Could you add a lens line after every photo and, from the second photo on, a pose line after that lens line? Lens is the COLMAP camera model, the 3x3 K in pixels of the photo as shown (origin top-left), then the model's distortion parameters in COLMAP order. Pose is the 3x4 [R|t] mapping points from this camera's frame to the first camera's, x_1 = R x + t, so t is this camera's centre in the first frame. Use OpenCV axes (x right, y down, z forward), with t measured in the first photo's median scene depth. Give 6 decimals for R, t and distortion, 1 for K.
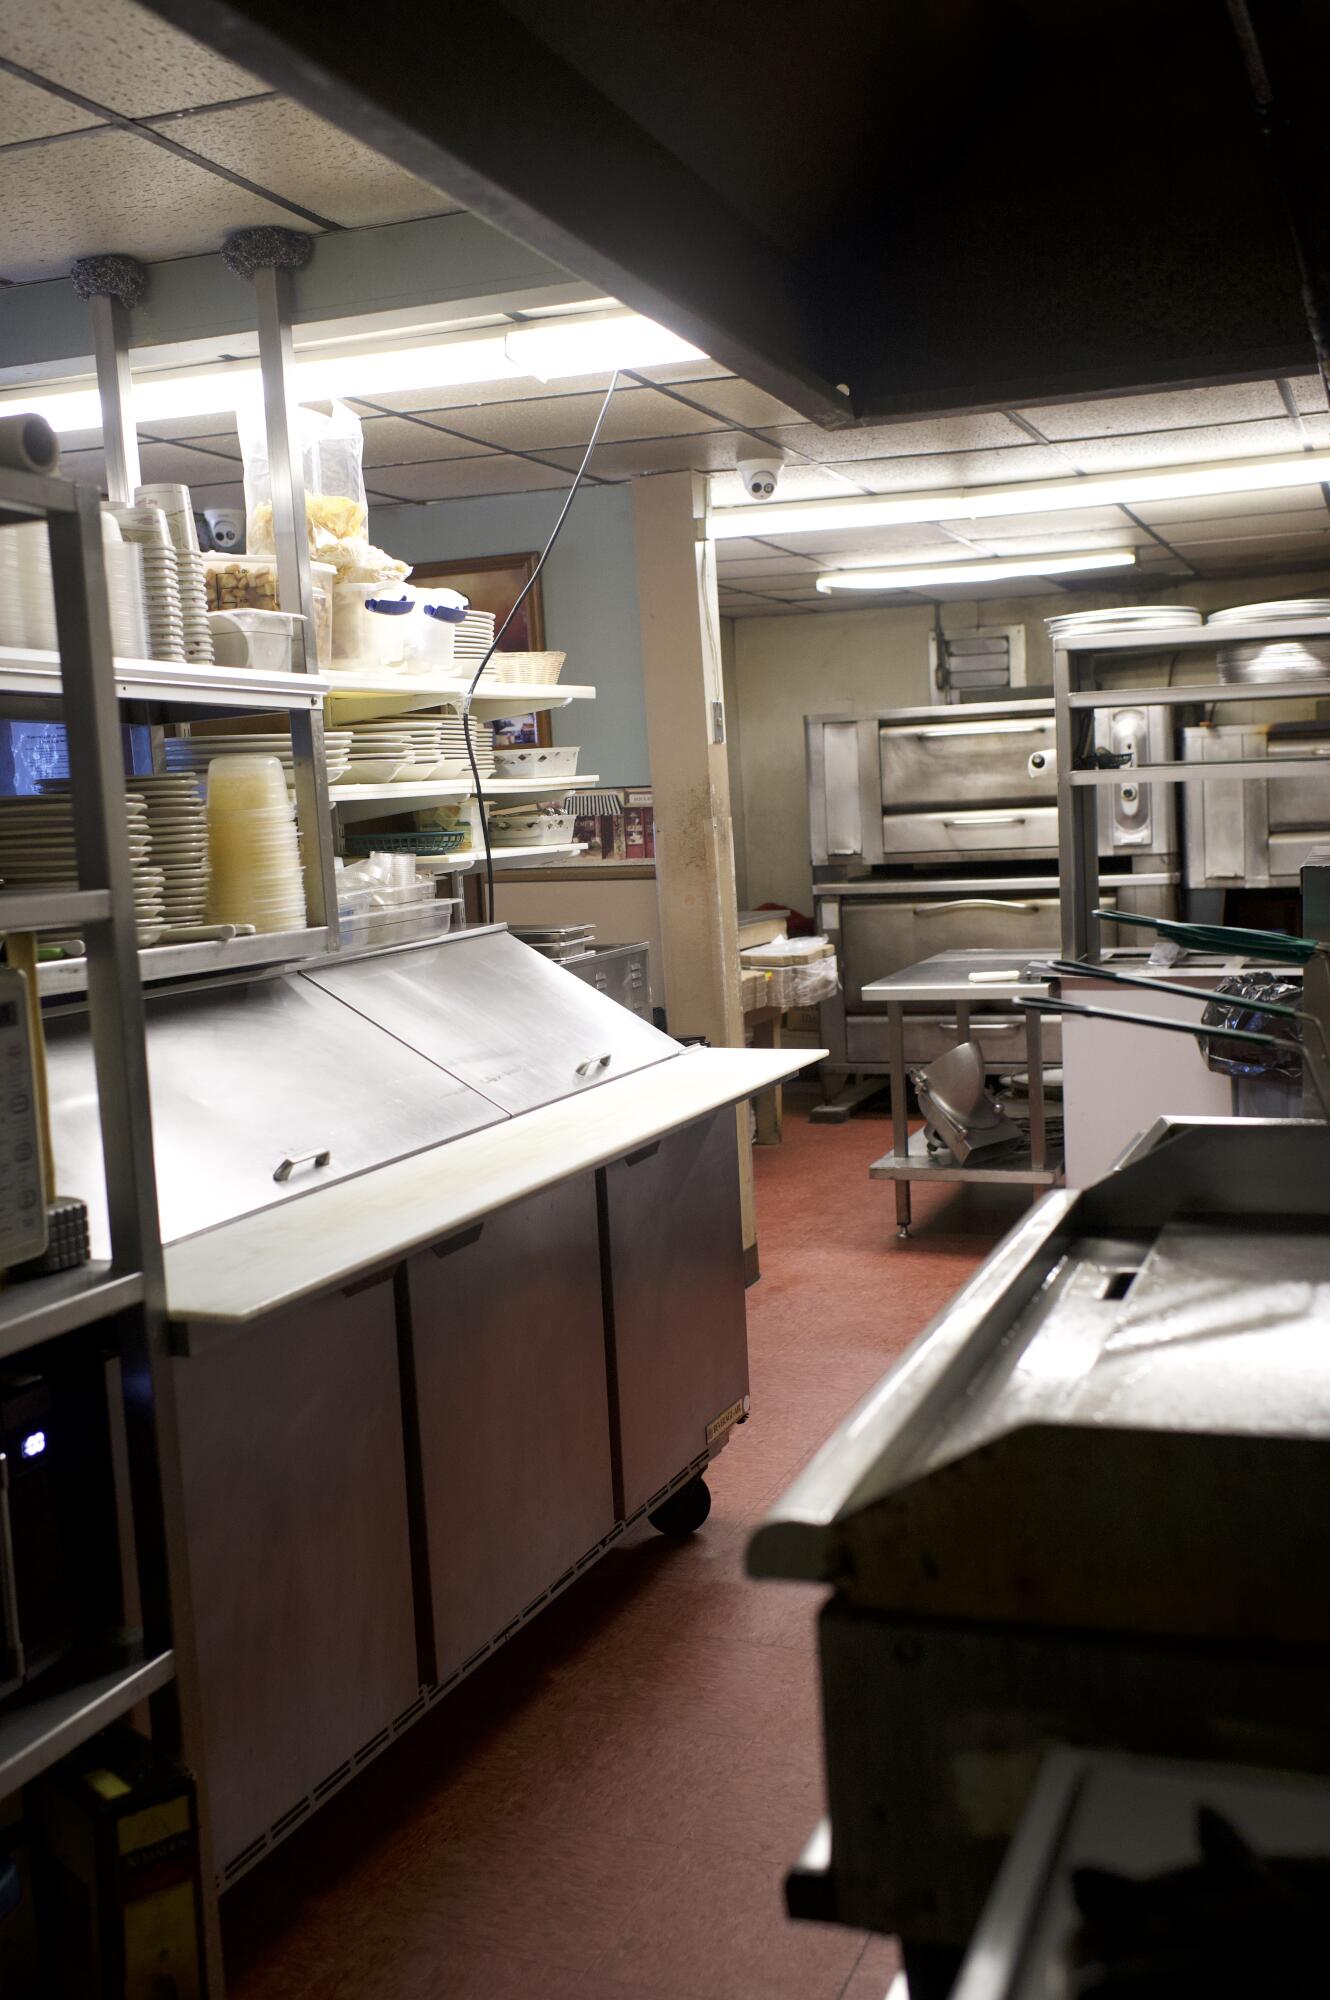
lens RADIAL K [[1988.9, 0, 665.6], [0, 1988.9, 999.1], [0, 0, 1]] dist [0.006451, 0.000000]
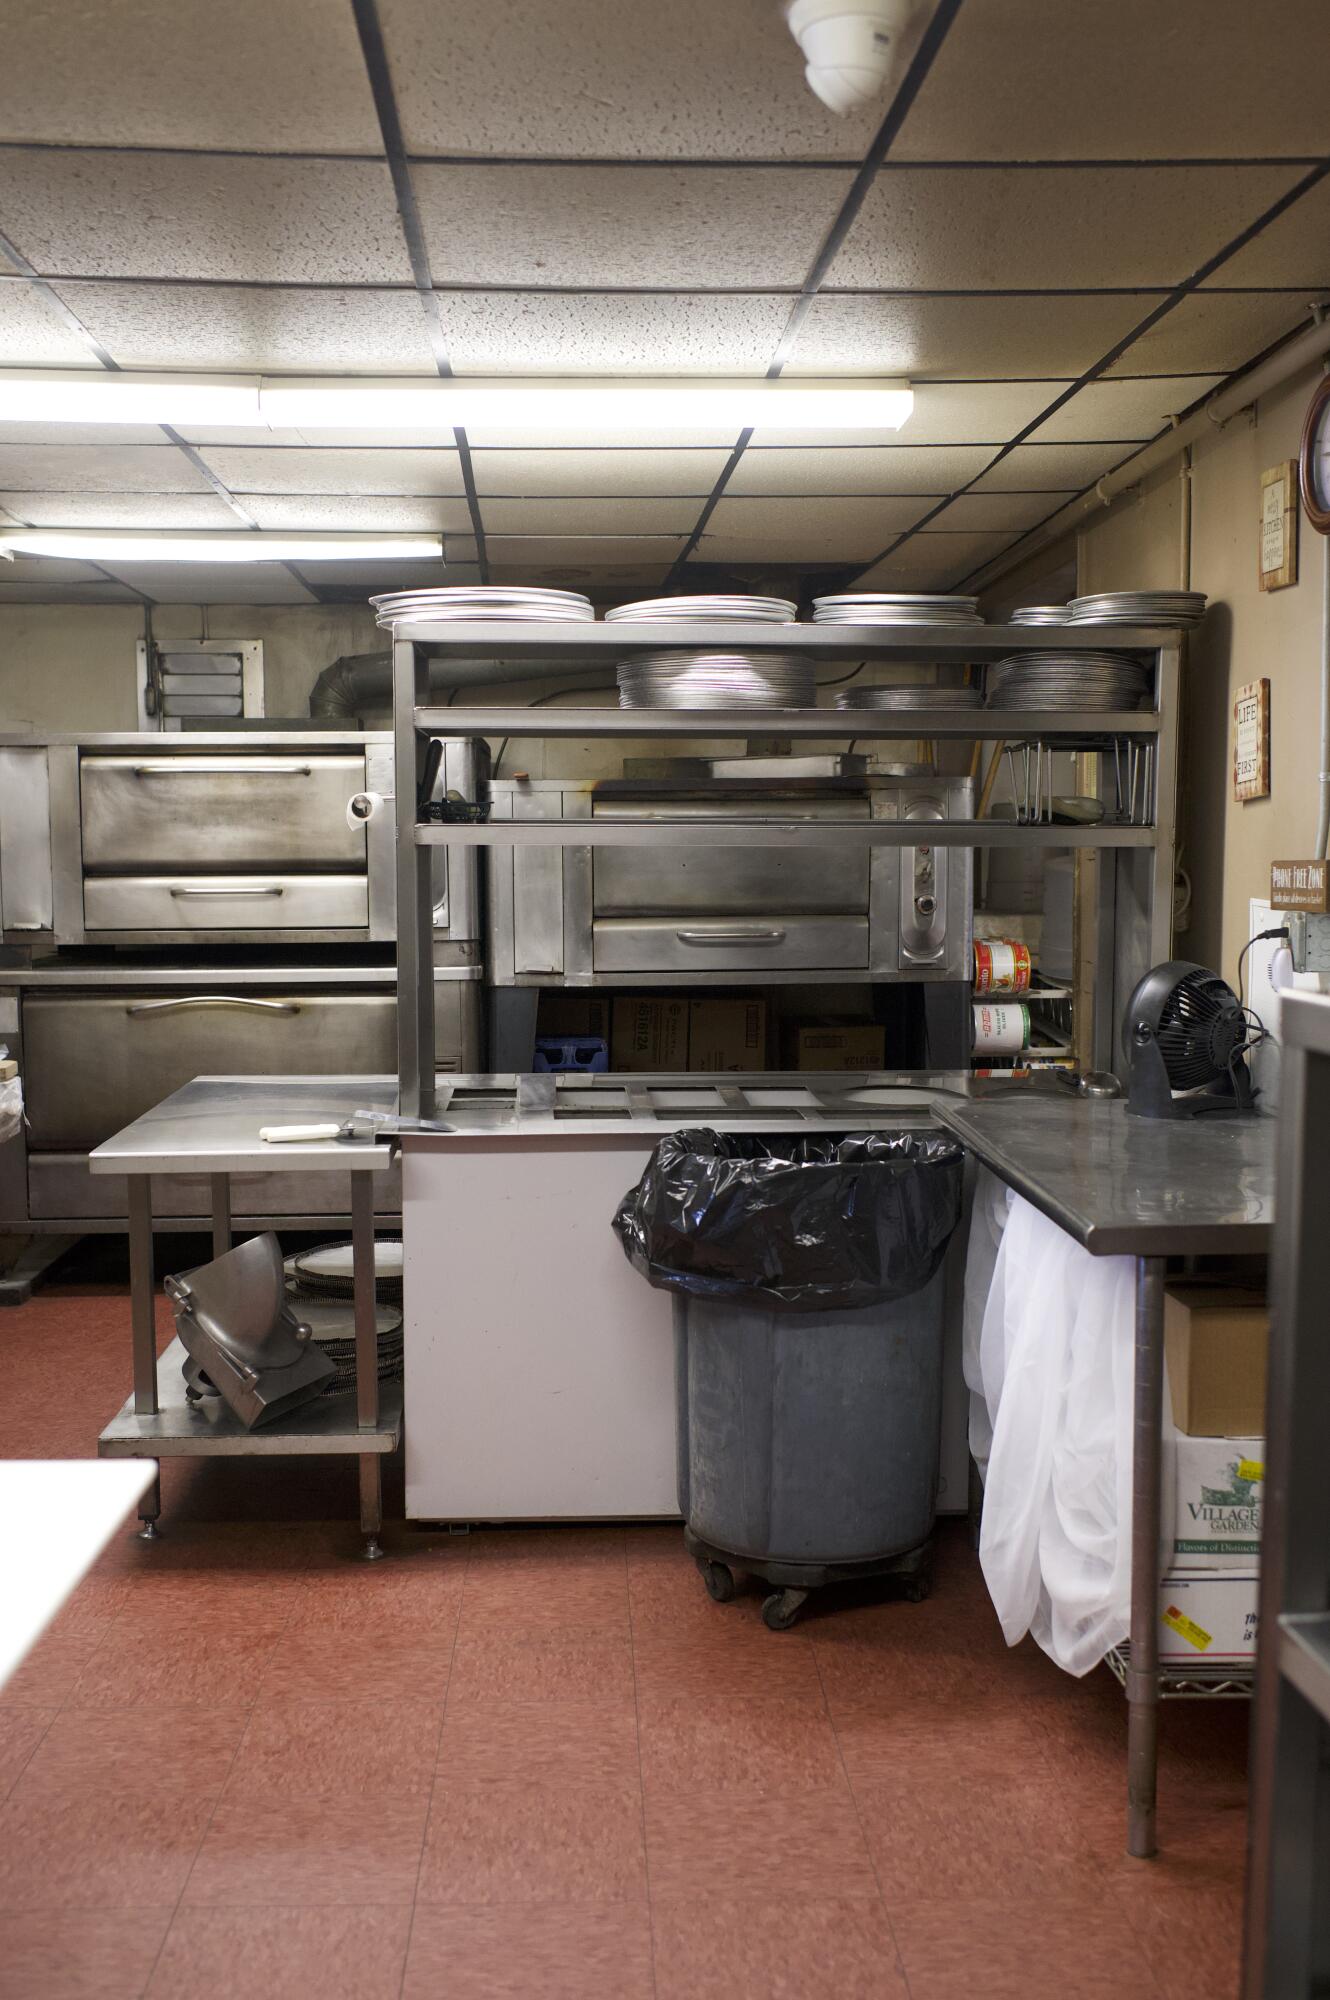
lens RADIAL K [[1988.9, 0, 657.1], [0, 1988.9, 1005.5], [0, 0, 1]] dist [0.006451, 0.000000]
pose [[0.912769, 0.009877, 0.408356, 0.004470], [0.002430, 0.999559, -0.029608, -0.024986], [-0.408468, 0.028018, 0.912342, 0.267581]]
